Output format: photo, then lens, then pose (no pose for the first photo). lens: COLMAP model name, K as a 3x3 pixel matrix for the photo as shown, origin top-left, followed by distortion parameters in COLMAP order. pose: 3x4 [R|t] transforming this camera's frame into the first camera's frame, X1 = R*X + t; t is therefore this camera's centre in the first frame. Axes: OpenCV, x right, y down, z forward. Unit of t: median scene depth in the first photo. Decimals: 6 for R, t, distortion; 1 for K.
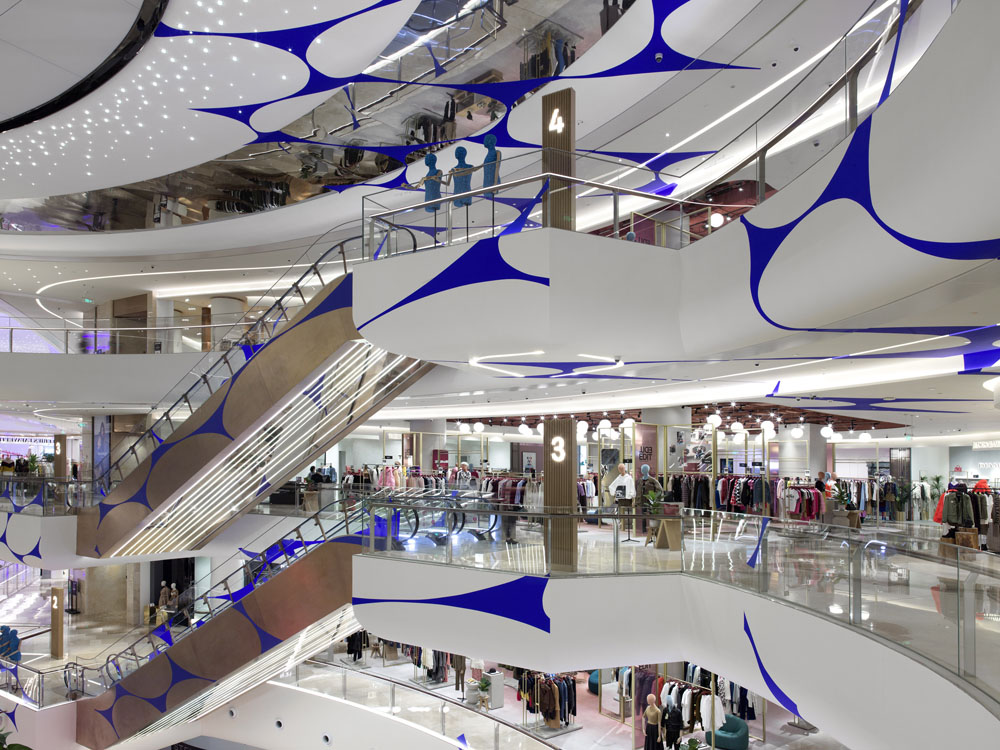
lens RADIAL K [[687.3, 0, 523.8], [0, 687.3, 456.3], [0, 0, 1]] dist [0.008432, -0.001064]
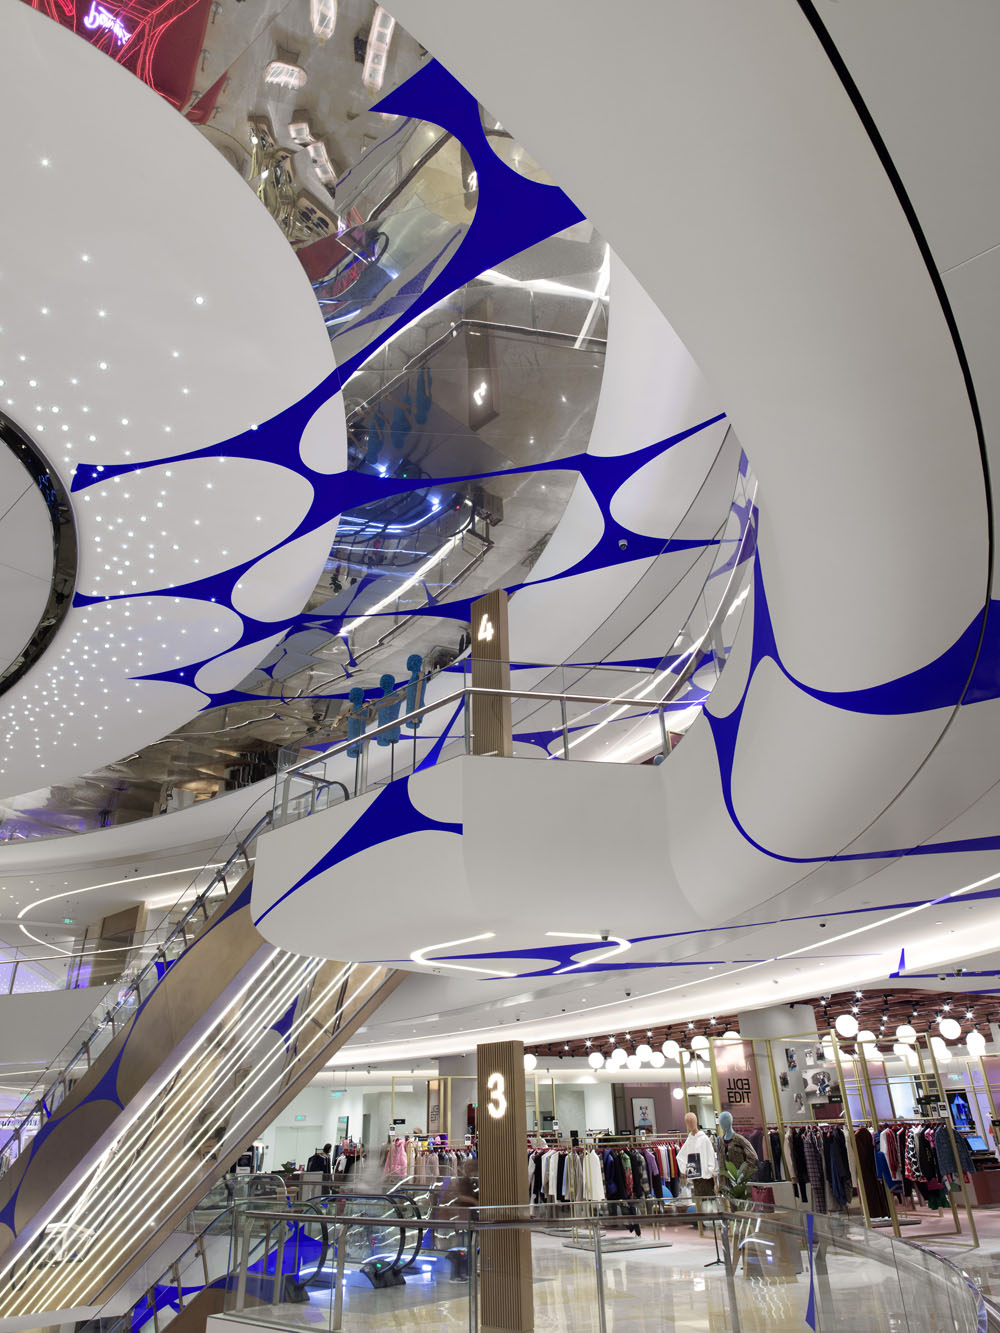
lens RADIAL K [[897.9, 0, 560.7], [0, 897.9, 634.2], [0, 0, 1]] dist [-0.007096, 0.005960]
pose [[0.983191, -0.131563, -0.126598, 0.185740], [0.057056, 0.880047, -0.471446, 0.005524], [0.173437, 0.456298, 0.872761, 0.087922]]
